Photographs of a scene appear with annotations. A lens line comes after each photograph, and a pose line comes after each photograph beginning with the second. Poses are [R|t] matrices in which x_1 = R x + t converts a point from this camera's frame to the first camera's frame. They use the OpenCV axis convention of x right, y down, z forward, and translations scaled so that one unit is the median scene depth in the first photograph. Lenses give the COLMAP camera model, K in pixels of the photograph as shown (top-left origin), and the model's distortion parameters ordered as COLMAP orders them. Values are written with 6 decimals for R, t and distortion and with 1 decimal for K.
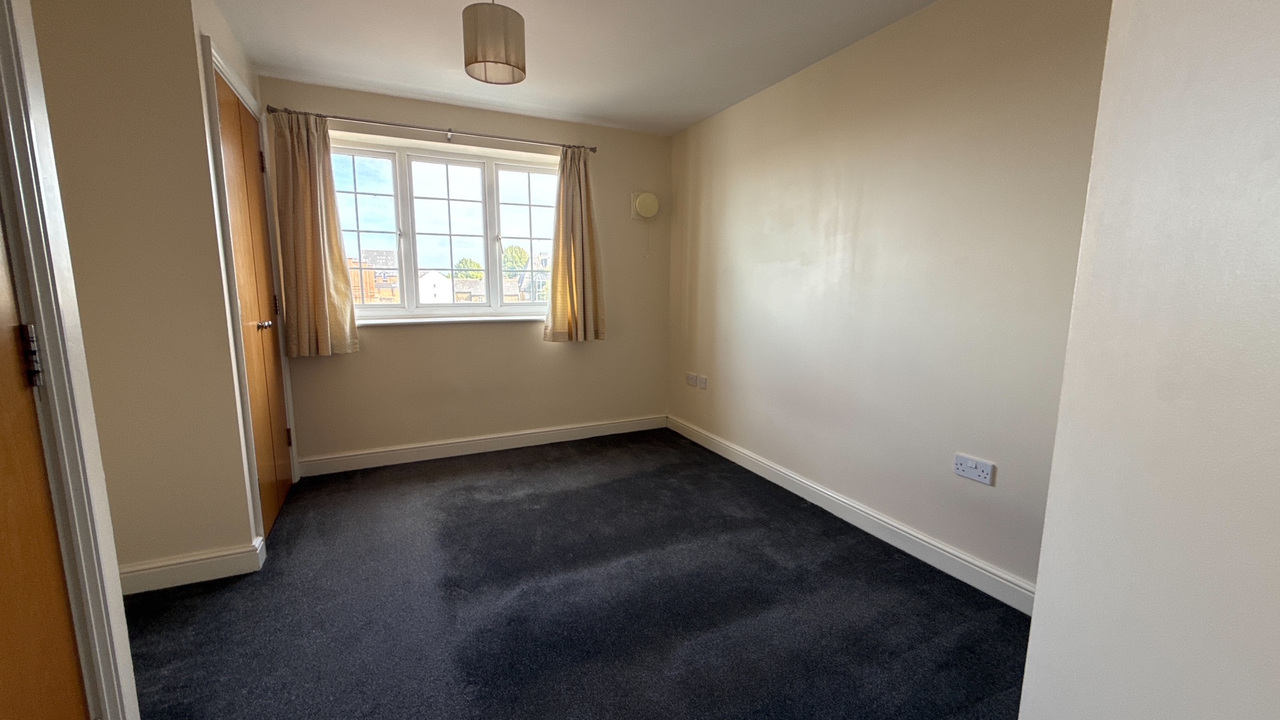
lens RADIAL K [[512.5, 0, 640.0], [0, 512.5, 360.0], [0, 0, 1]] dist [0.008459, -0.000007]
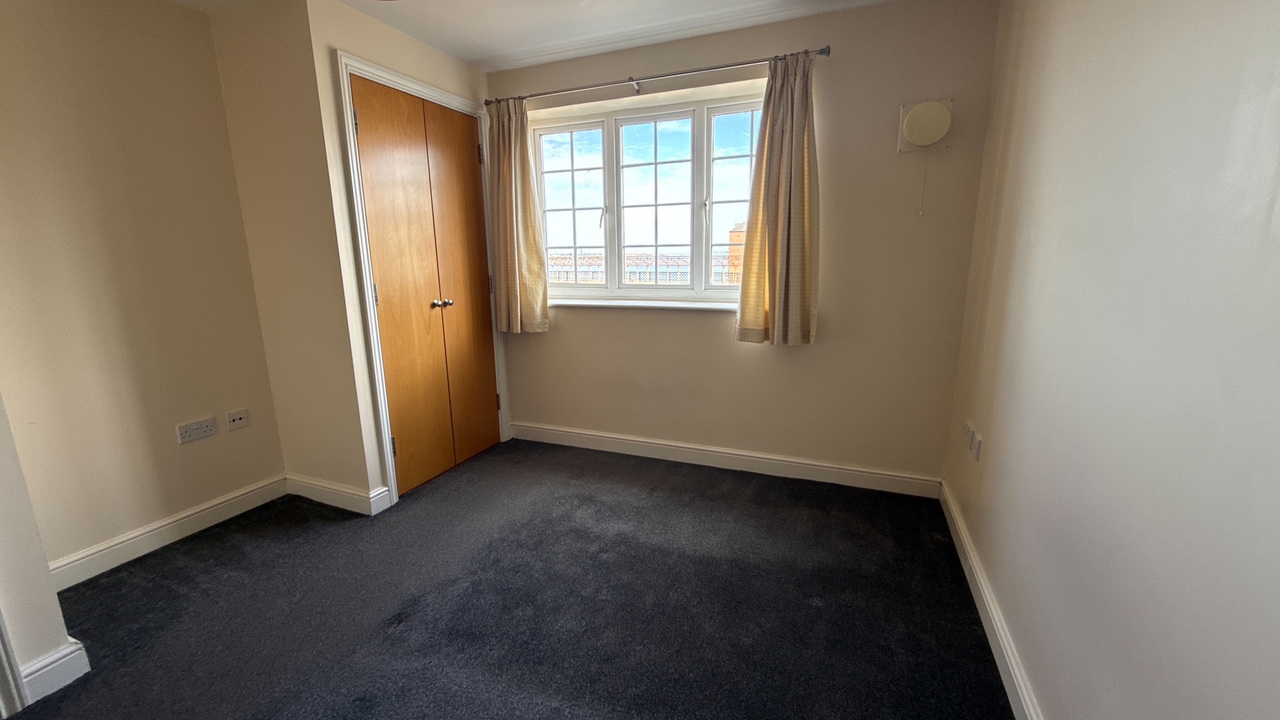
lens RADIAL K [[512.5, 0, 640.0], [0, 512.5, 360.0], [0, 0, 1]] dist [0.008459, -0.000007]
pose [[0.664194, 0.139745, -0.734383, 0.301359], [-0.094713, 0.990187, 0.102762, -0.075570], [0.741536, 0.001302, 0.670911, 0.422483]]
